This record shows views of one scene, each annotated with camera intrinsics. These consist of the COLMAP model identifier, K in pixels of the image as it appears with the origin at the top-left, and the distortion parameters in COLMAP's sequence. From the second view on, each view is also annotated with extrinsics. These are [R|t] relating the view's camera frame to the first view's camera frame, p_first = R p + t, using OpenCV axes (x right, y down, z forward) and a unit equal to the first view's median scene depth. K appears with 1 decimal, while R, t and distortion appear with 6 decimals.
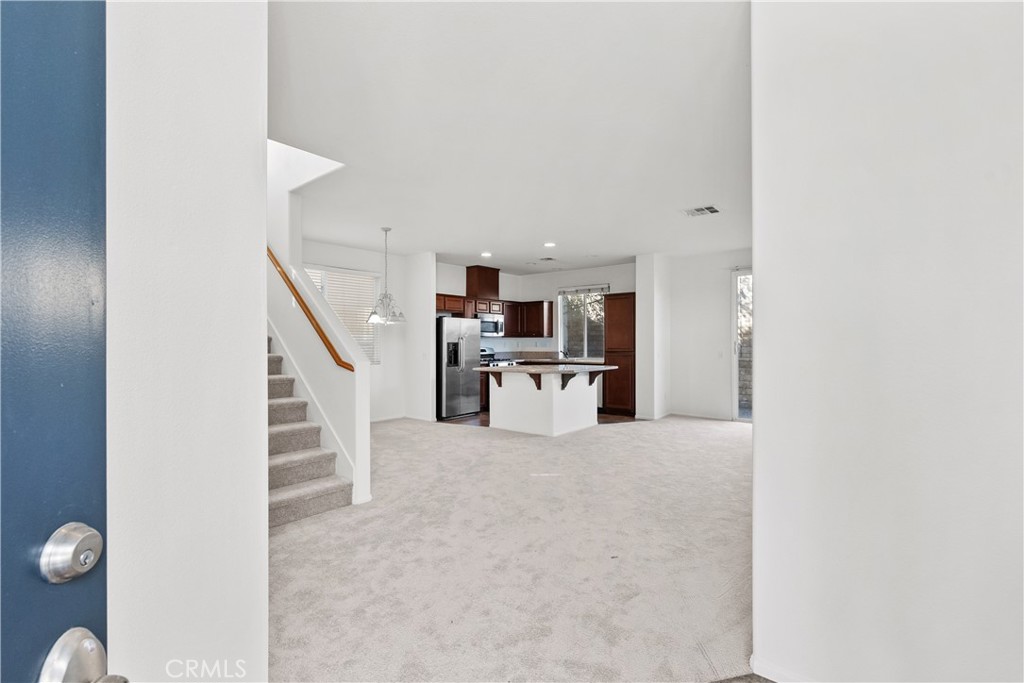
lens RADIAL K [[469.0, 0, 511.6], [0, 469.0, 338.4], [0, 0, 1]] dist [-0.002417, 0.000174]
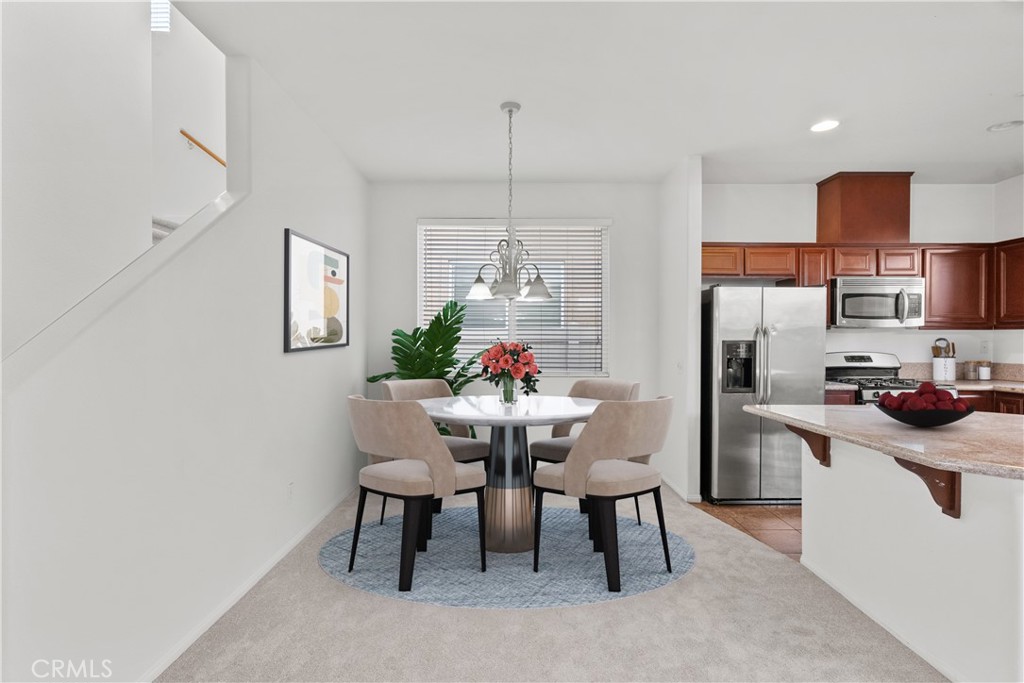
lens RADIAL K [[469.0, 0, 515.0], [0, 469.0, 340.3], [0, 0, 1]] dist [-0.002417, 0.000174]
pose [[0.642000, 0.008029, -0.766662, 0.085693], [0.000199, 0.999943, 0.010639, 0.003129], [0.766704, -0.006983, 0.641963, 0.526190]]
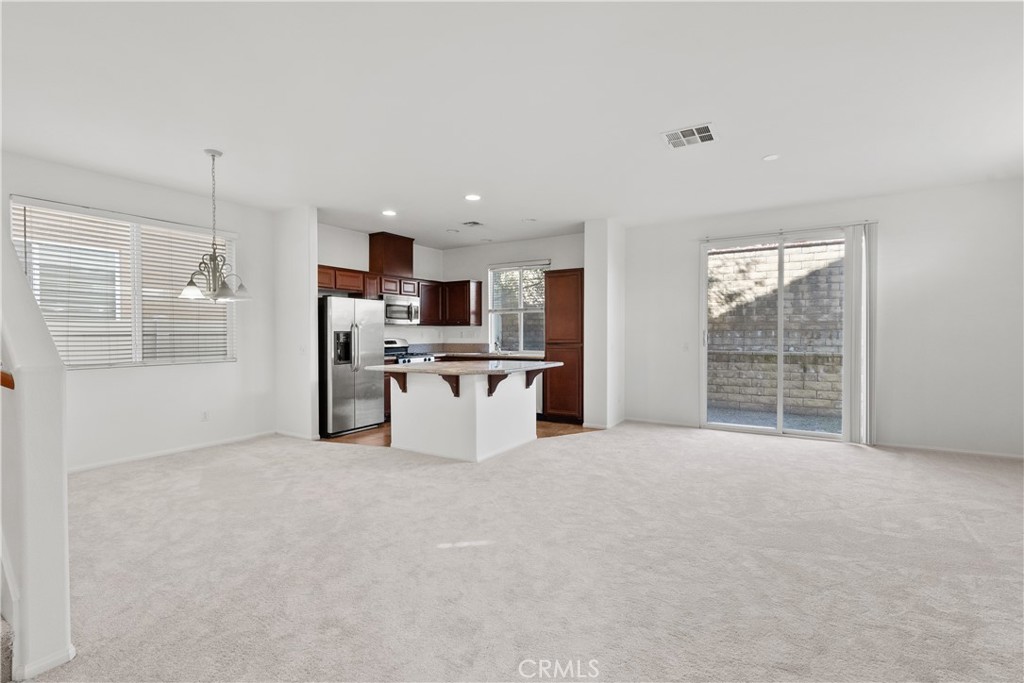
lens RADIAL K [[469.0, 0, 514.6], [0, 469.0, 344.2], [0, 0, 1]] dist [-0.002417, 0.000174]
pose [[0.990183, -0.003402, 0.139738, 0.037795], [-0.000747, 0.999561, 0.029628, 0.006380], [-0.139777, -0.029441, 0.989745, 0.231210]]
